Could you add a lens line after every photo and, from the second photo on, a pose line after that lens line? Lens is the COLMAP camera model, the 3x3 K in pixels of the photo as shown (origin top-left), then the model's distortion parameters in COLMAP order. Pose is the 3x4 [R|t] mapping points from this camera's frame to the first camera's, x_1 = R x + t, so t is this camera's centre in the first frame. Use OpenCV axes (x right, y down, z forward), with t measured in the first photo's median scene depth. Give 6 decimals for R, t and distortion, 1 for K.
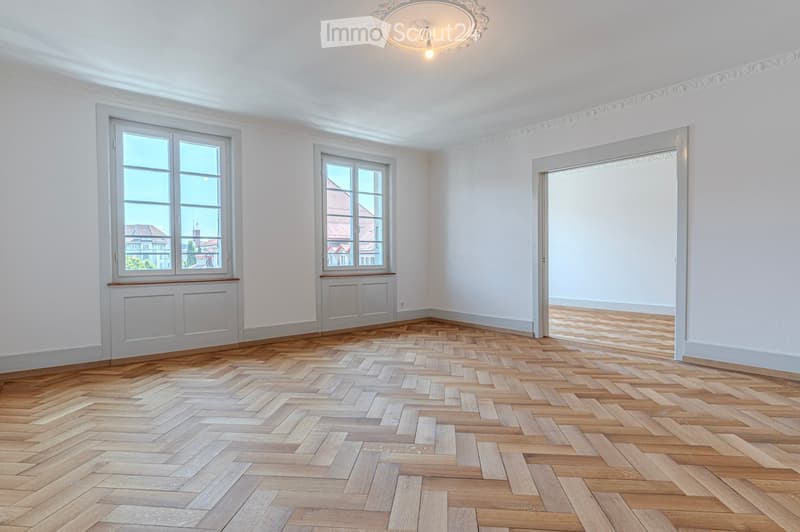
lens RADIAL K [[413.5, 0, 407.1], [0, 413.5, 270.4], [0, 0, 1]] dist [0.005985, 0.001609]
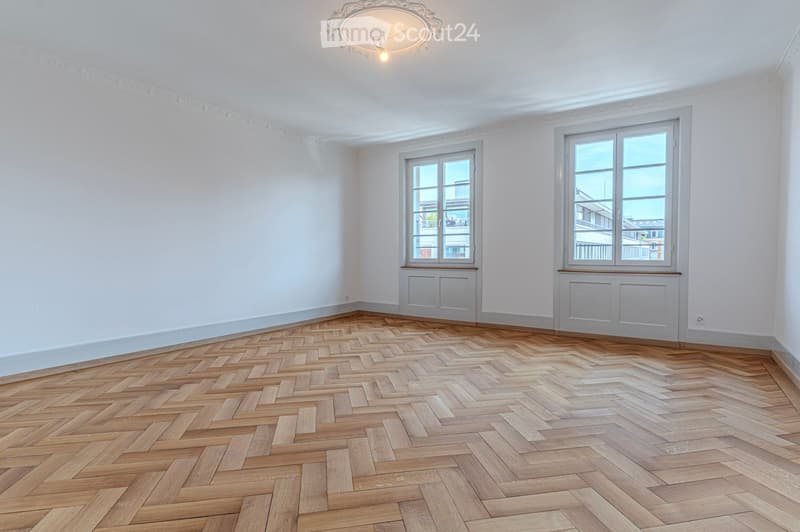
lens RADIAL K [[385.4, 0, 400.8], [0, 385.4, 264.1], [0, 0, 1]] dist [-0.020184, 0.000290]
pose [[0.308952, 0.038447, -0.950300, 0.472768], [-0.029446, 0.999090, 0.030848, -0.015080], [0.950622, 0.018452, 0.309803, 0.381672]]
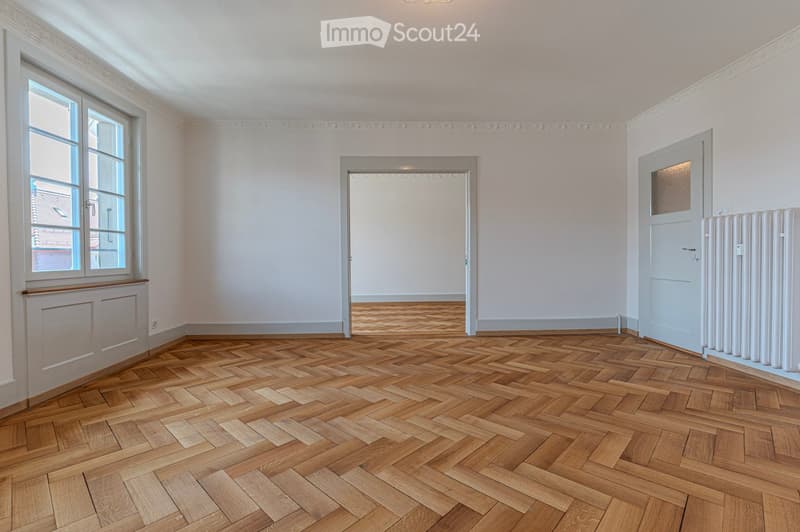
lens RADIAL K [[361.7, 0, 395.4], [0, 361.7, 260.9], [0, 0, 1]] dist [-0.004806, -0.000157]
pose [[0.614694, -0.009645, 0.788707, -0.267469], [0.027717, 0.999572, -0.009378, -0.007602], [-0.788279, 0.027625, 0.614698, 0.343931]]
